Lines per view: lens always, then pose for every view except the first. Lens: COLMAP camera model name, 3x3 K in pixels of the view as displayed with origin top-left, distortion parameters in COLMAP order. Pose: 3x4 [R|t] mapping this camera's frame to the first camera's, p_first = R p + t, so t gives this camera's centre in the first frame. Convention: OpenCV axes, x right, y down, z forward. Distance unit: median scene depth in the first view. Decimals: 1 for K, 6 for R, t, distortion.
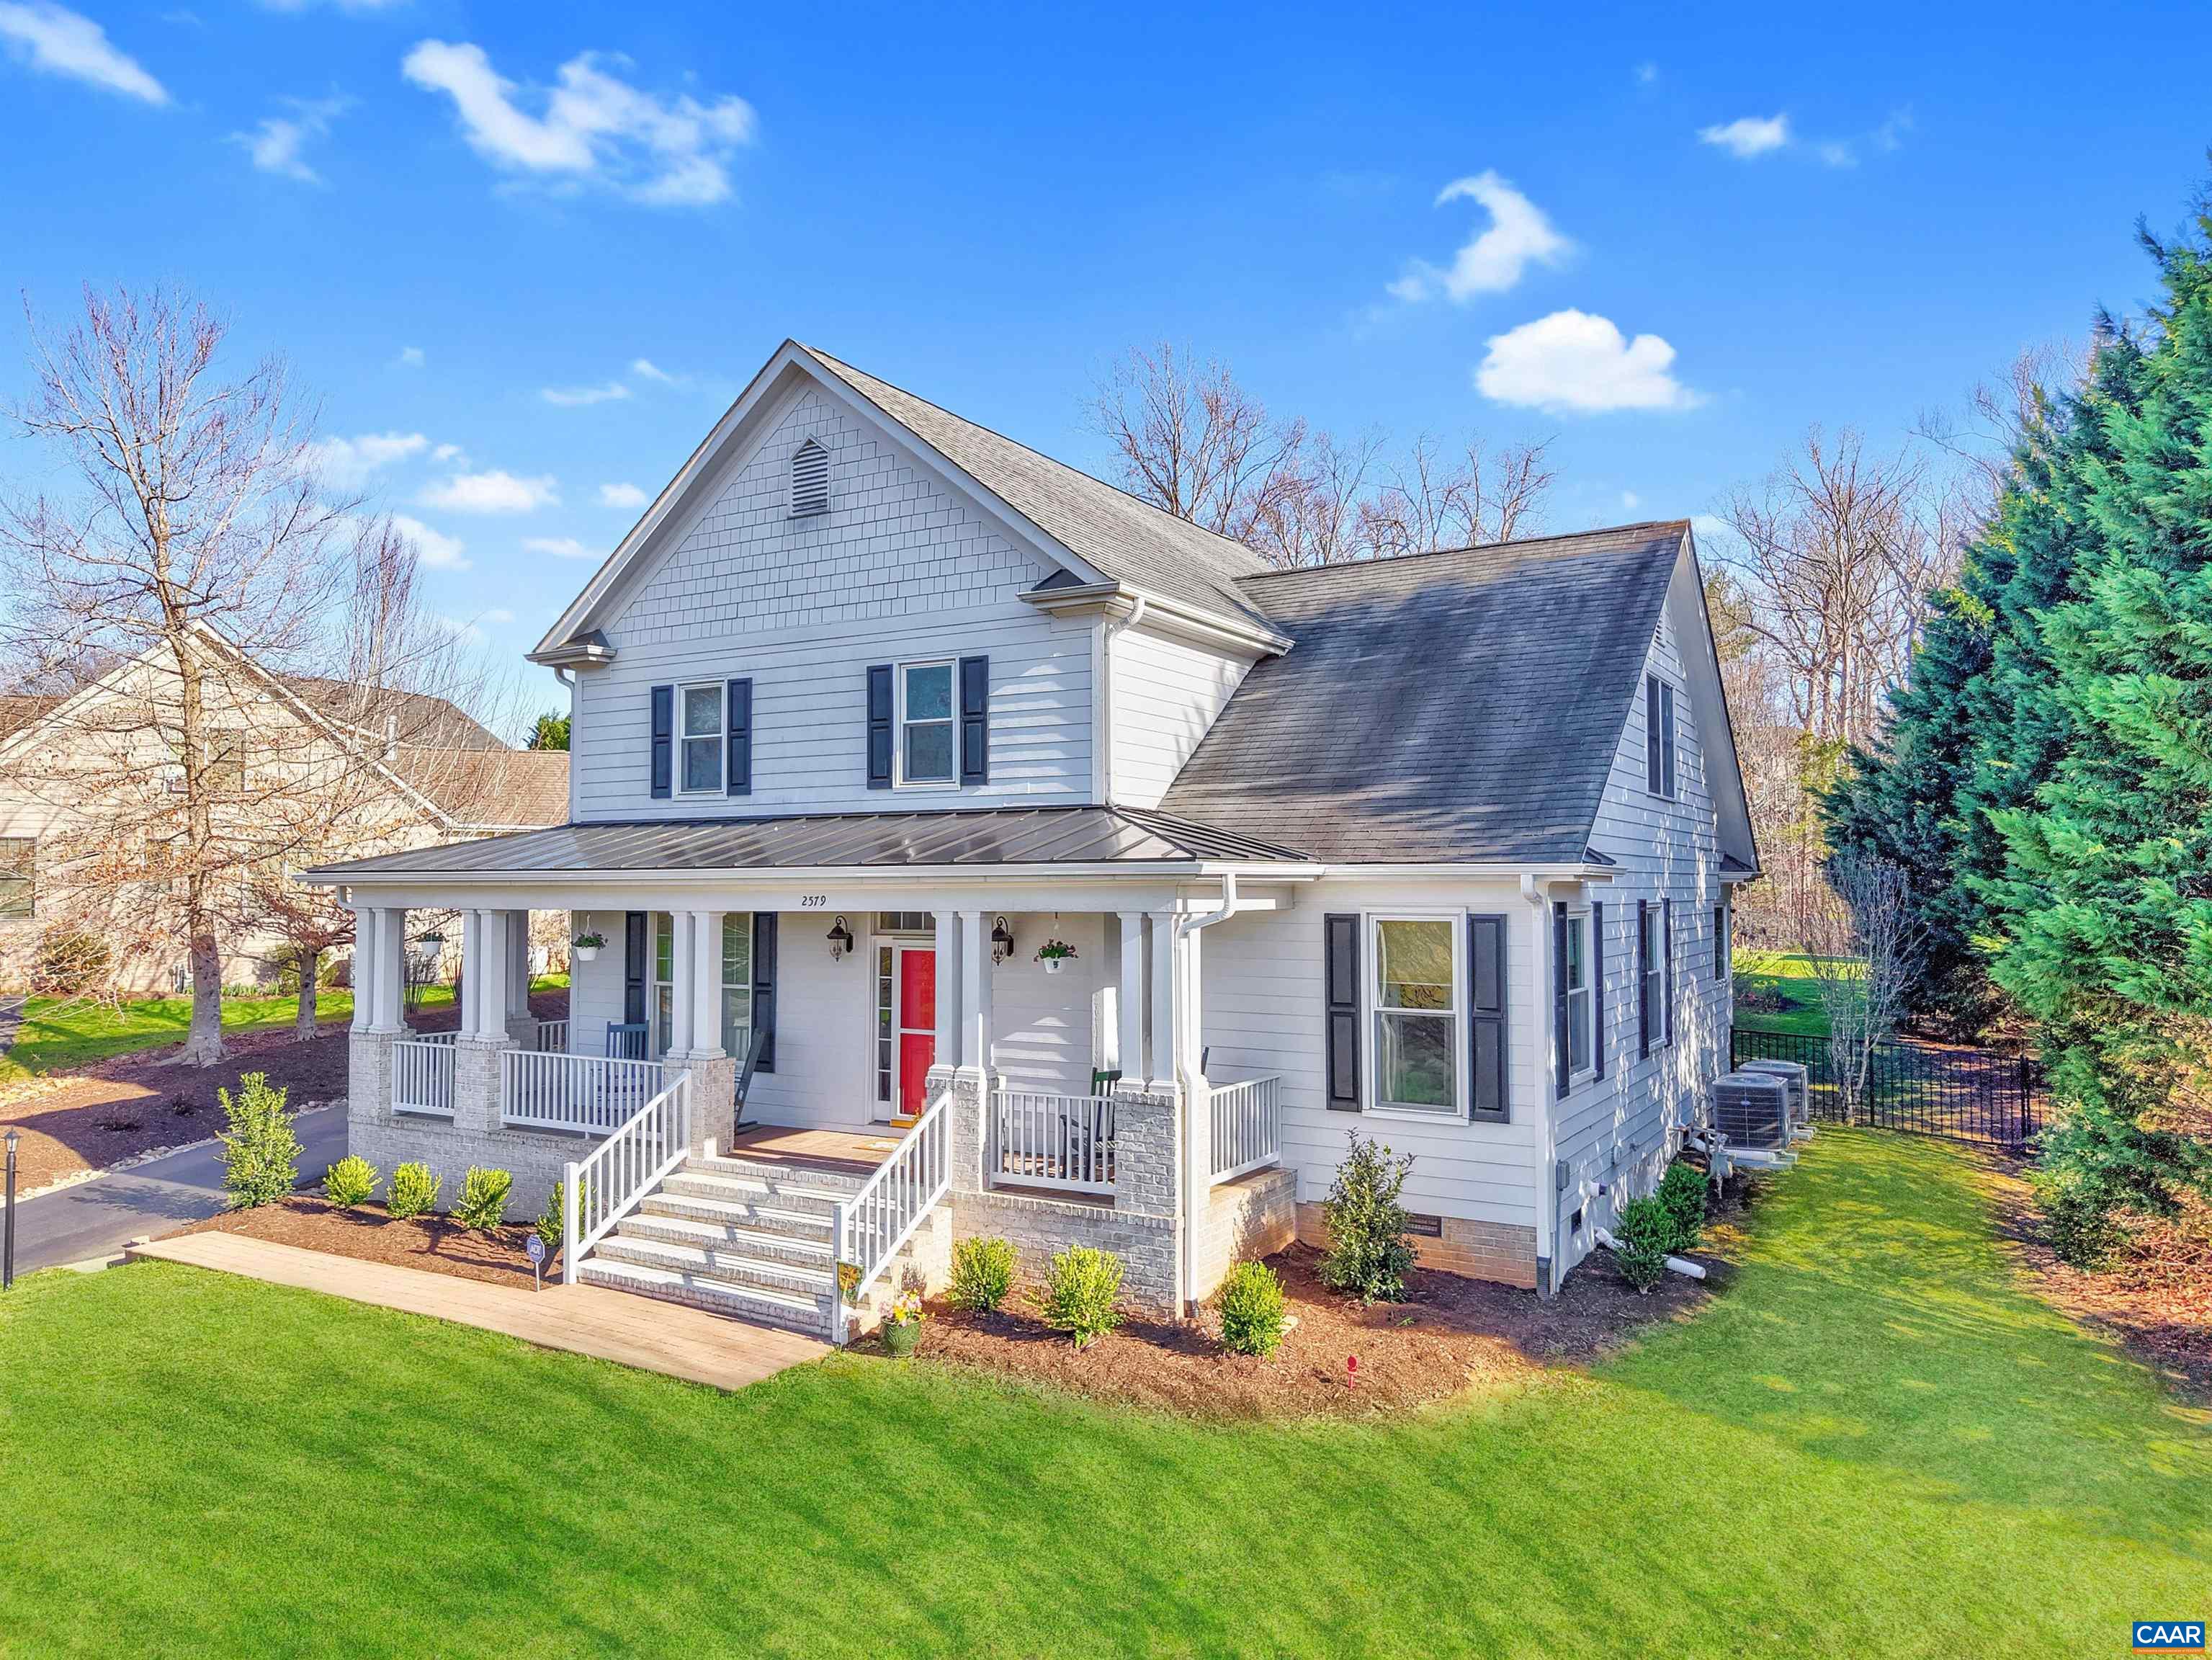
lens RADIAL K [[1487.3, 0, 1106.0], [0, 1487.3, 830.0], [0, 0, 1]] dist [0.004929, -0.003718]
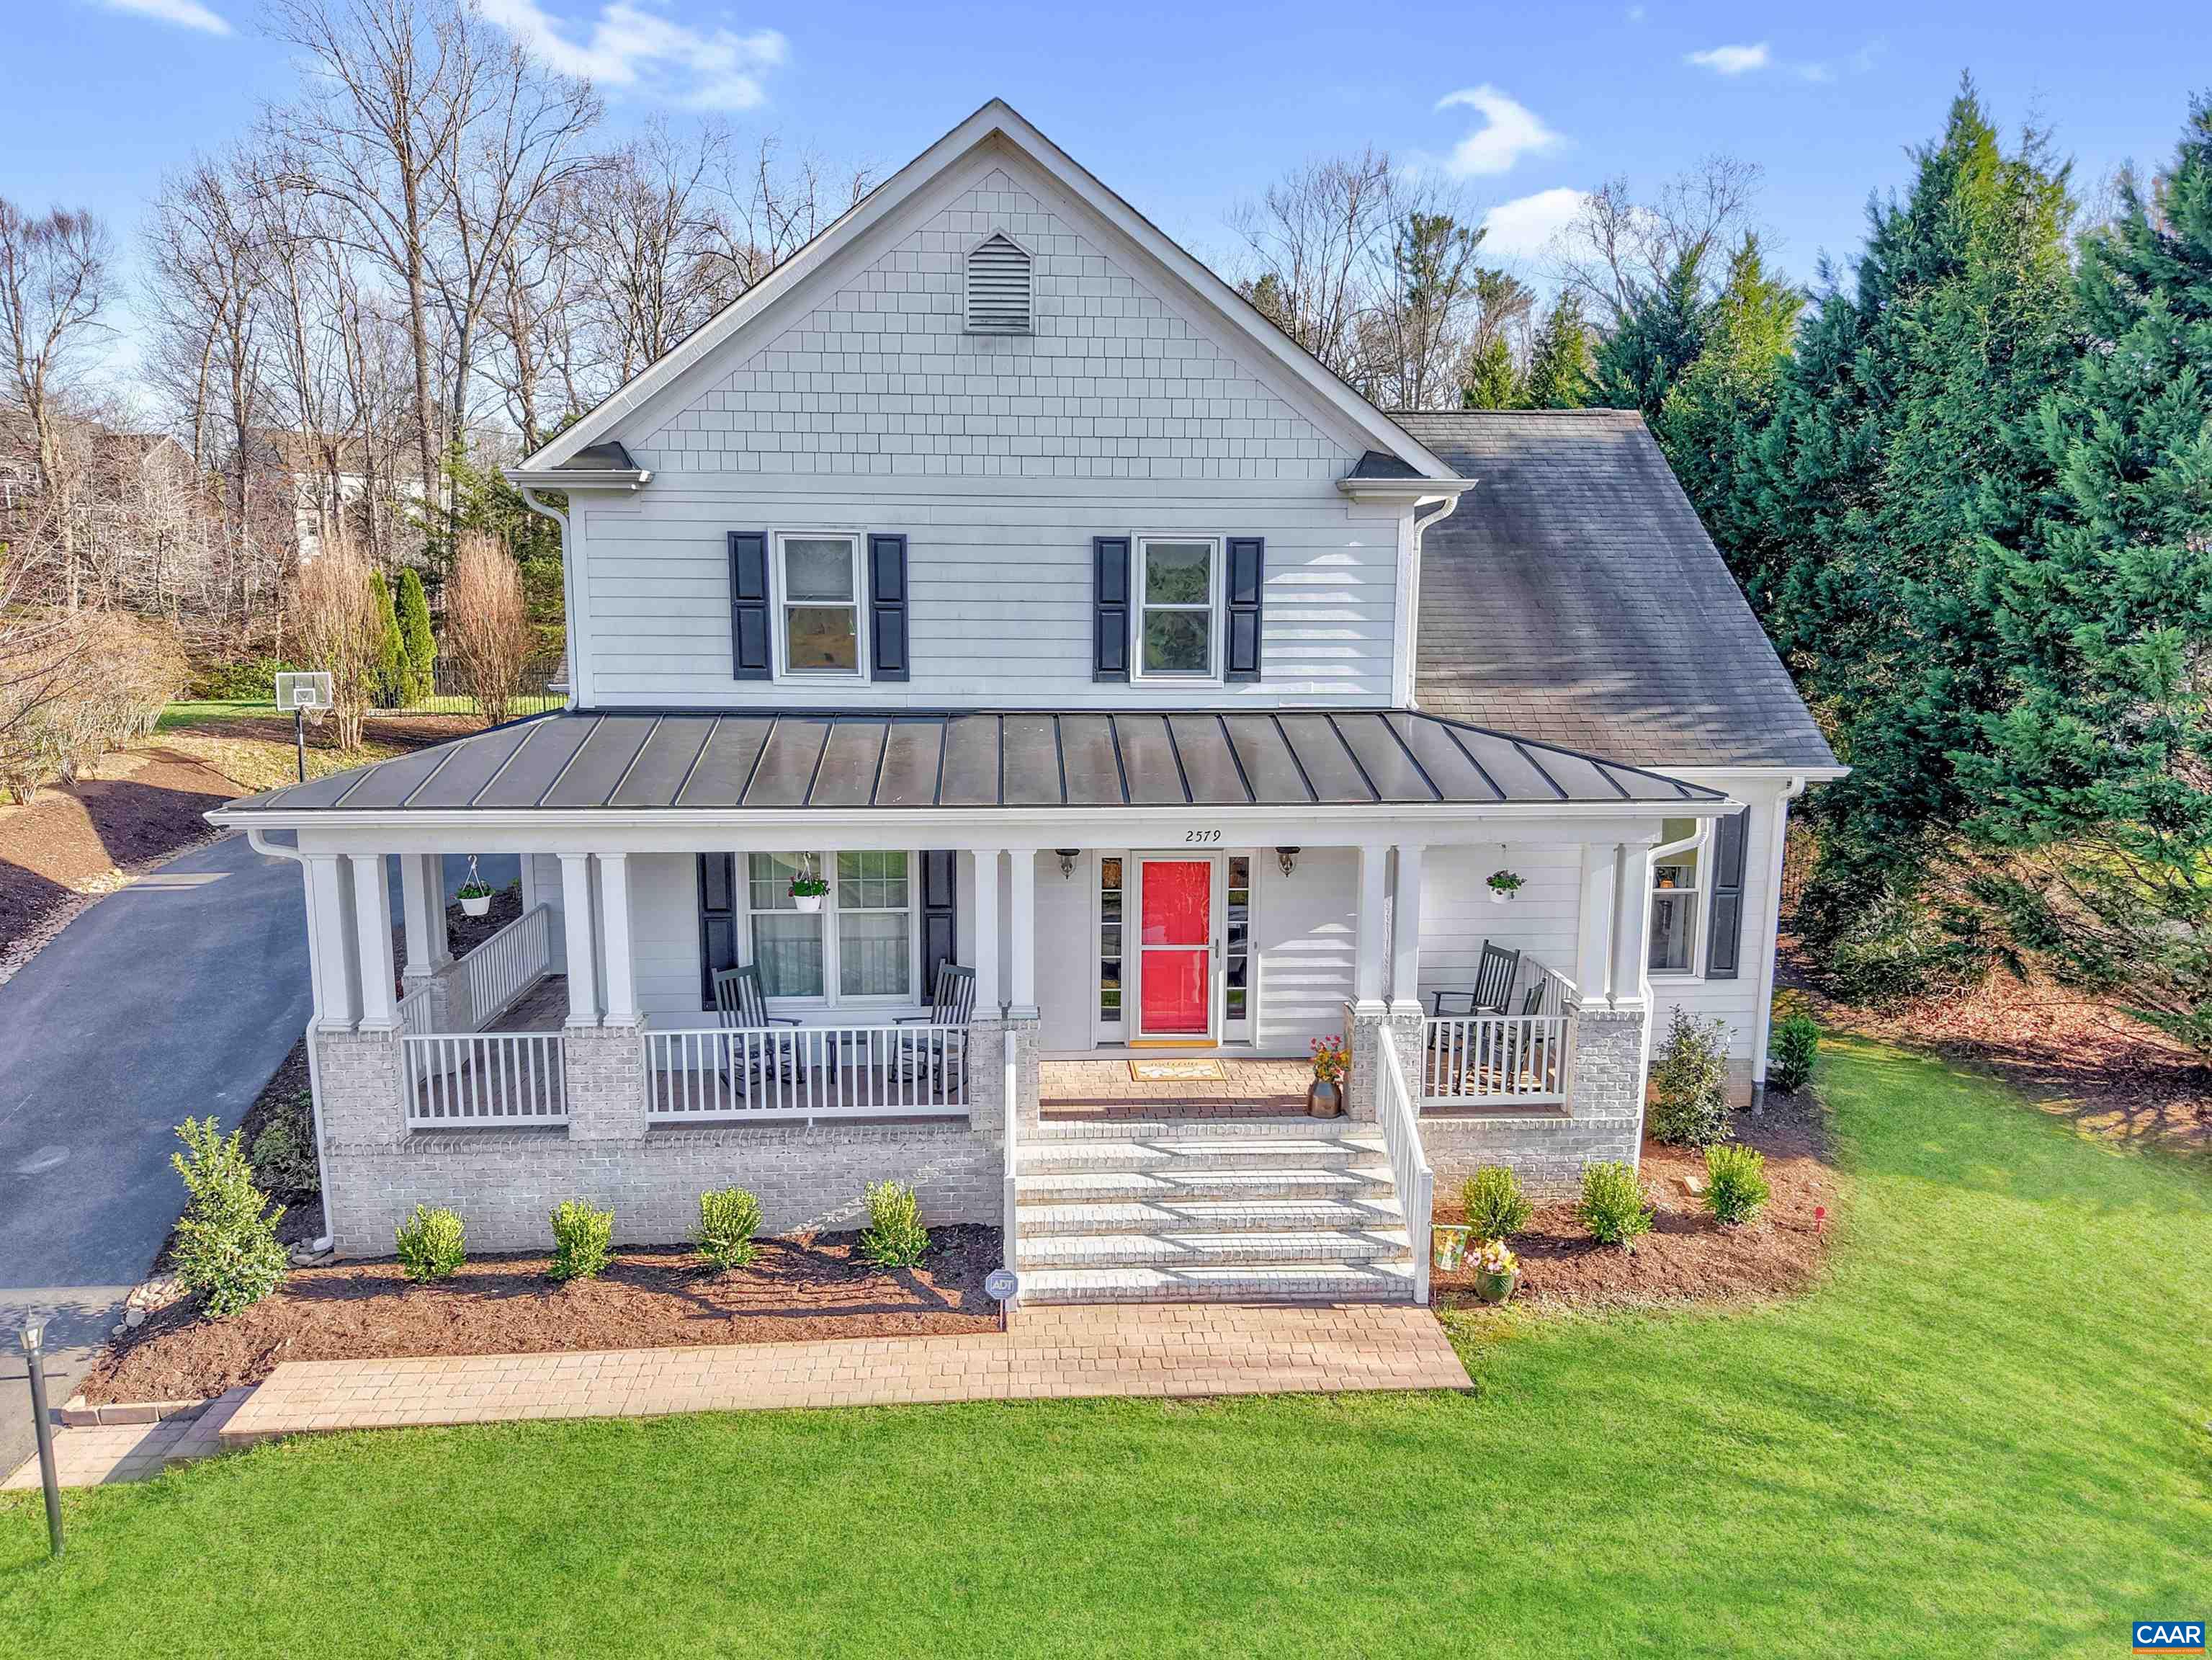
lens RADIAL K [[1479.4, 0, 1101.6], [0, 1479.4, 854.5], [0, 0, 1]] dist [0.000838, -0.005874]
pose [[0.821378, -0.097653, 0.561963, -0.703109], [-0.027129, 0.977432, 0.209502, -0.118405], [-0.569739, -0.187326, 0.800191, 0.311972]]
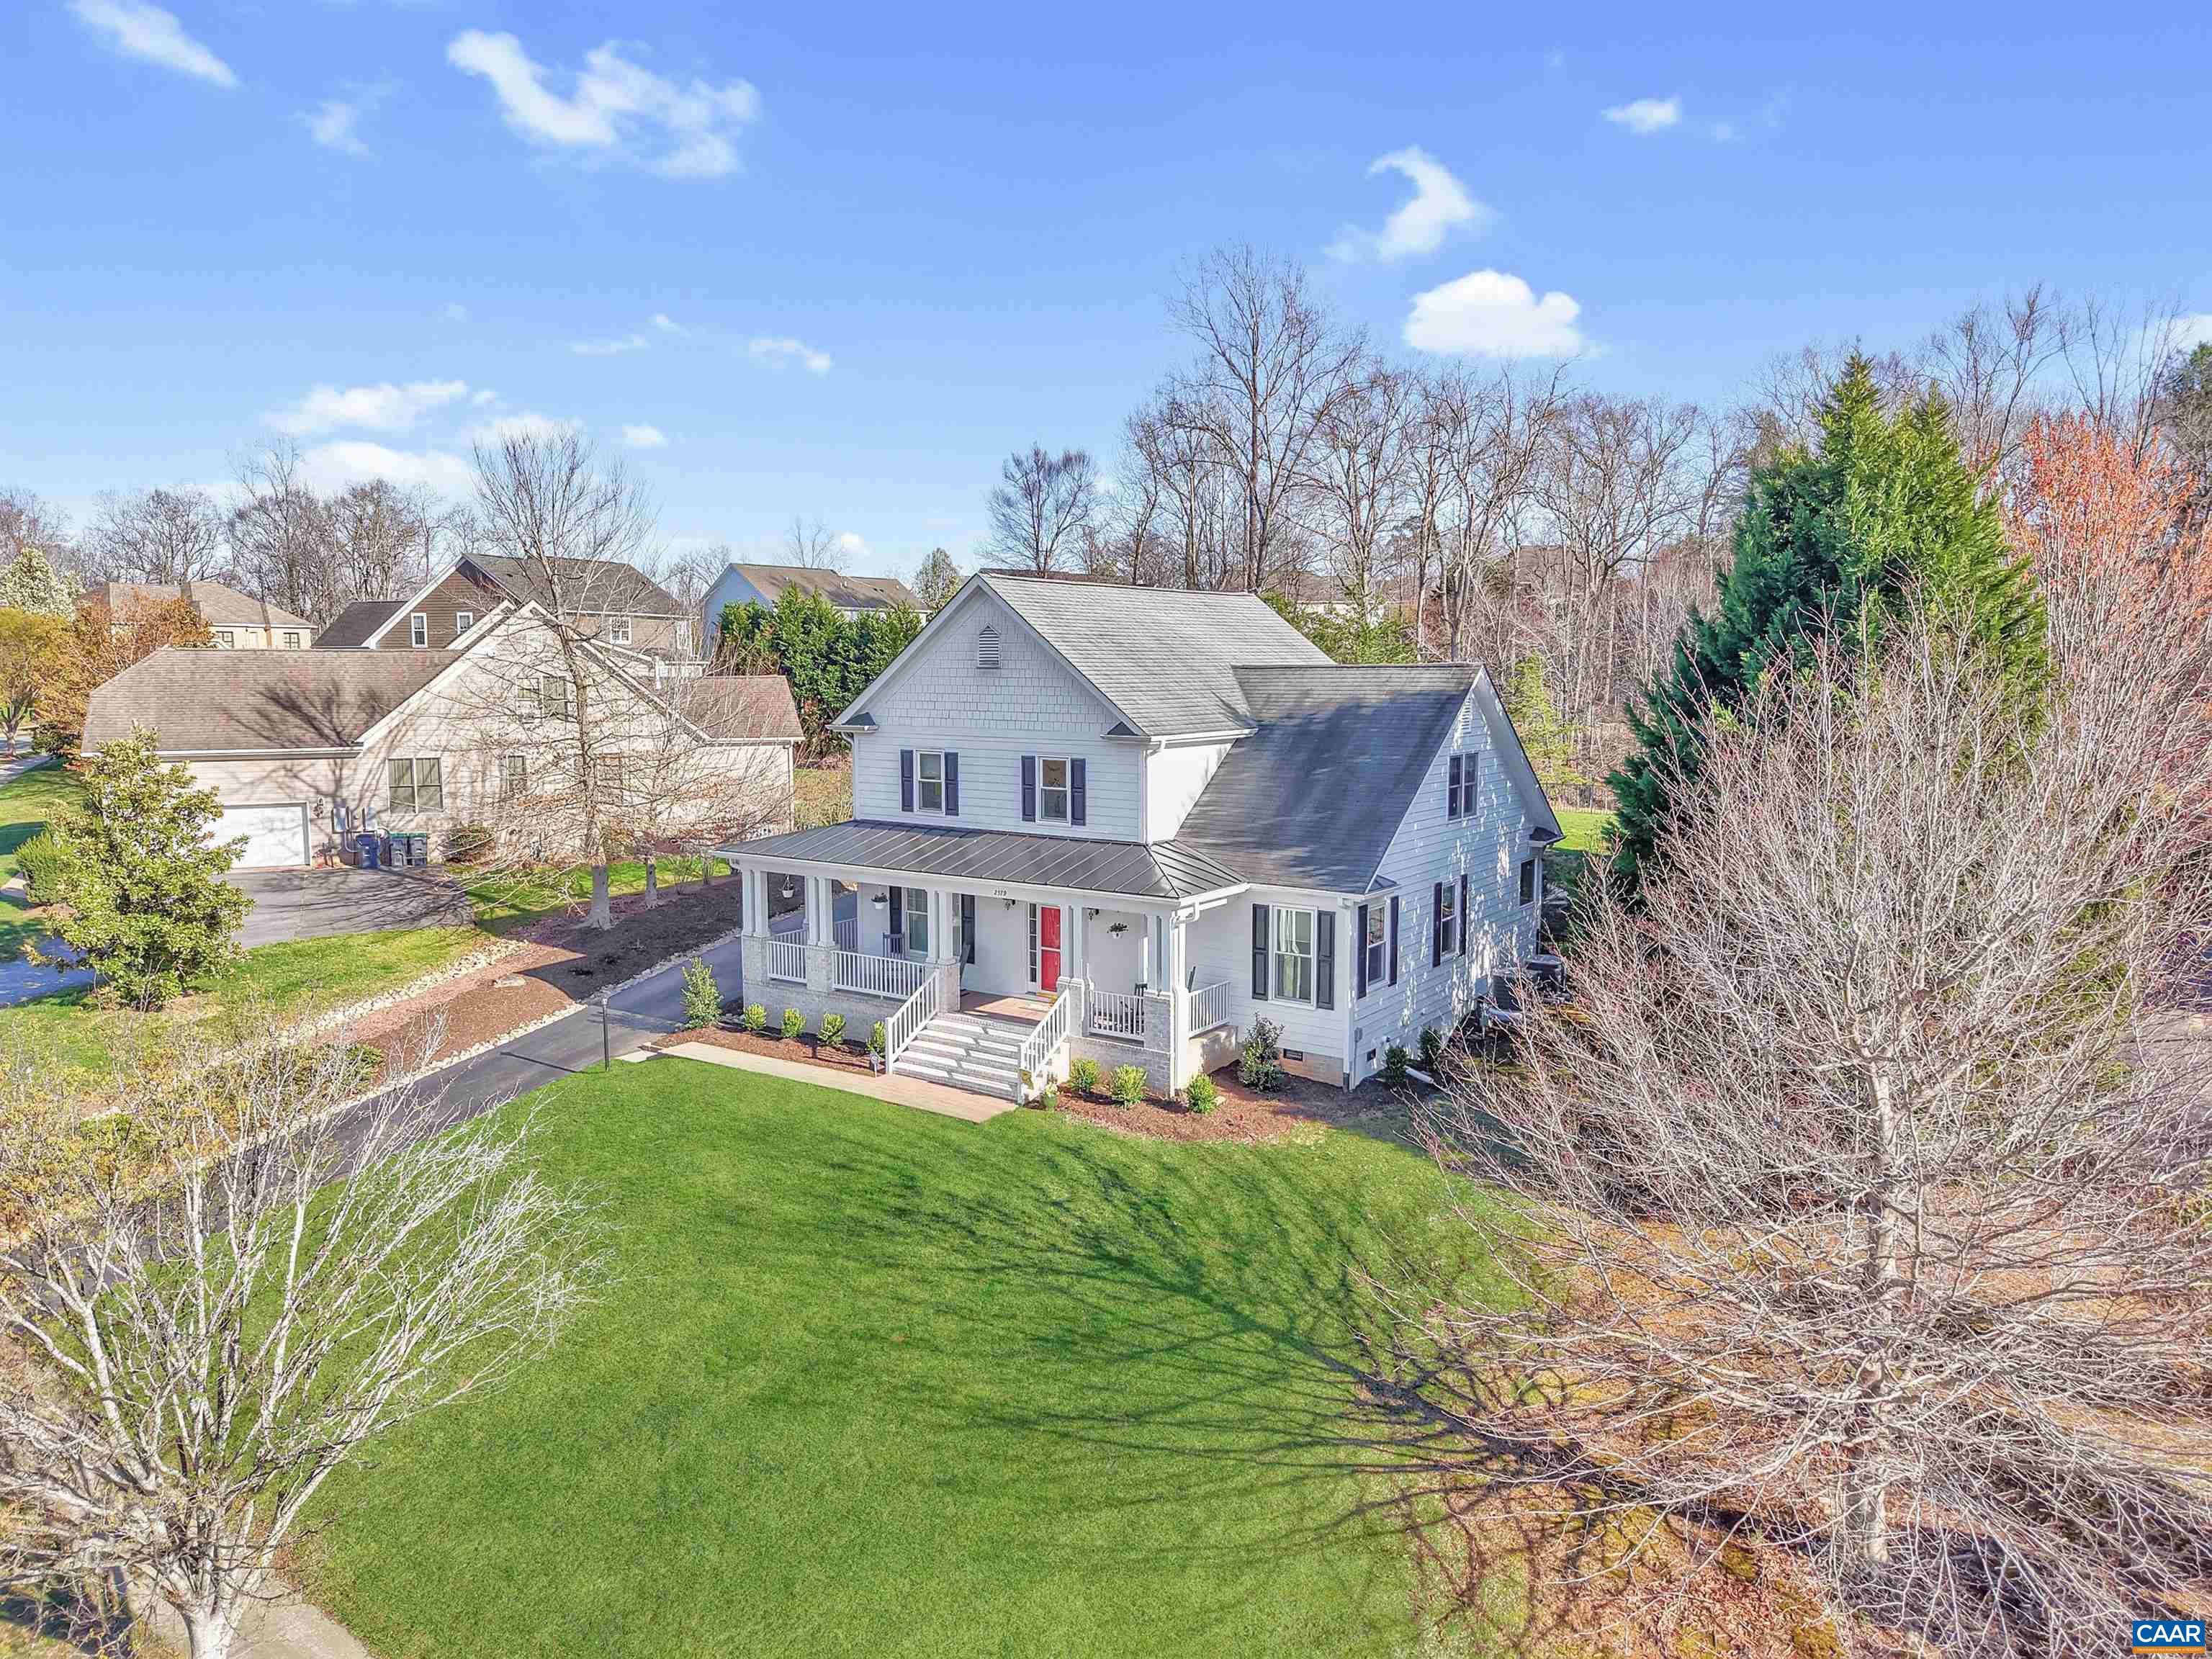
lens RADIAL K [[1487.1, 0, 1106.0], [0, 1487.1, 829.5], [0, 0, 1]] dist [0.004929, -0.003718]
pose [[0.997598, 0.009053, -0.068672, 0.080675], [0.001351, 0.988692, 0.149957, -0.323192], [0.069253, -0.149690, 0.986305, -0.921442]]
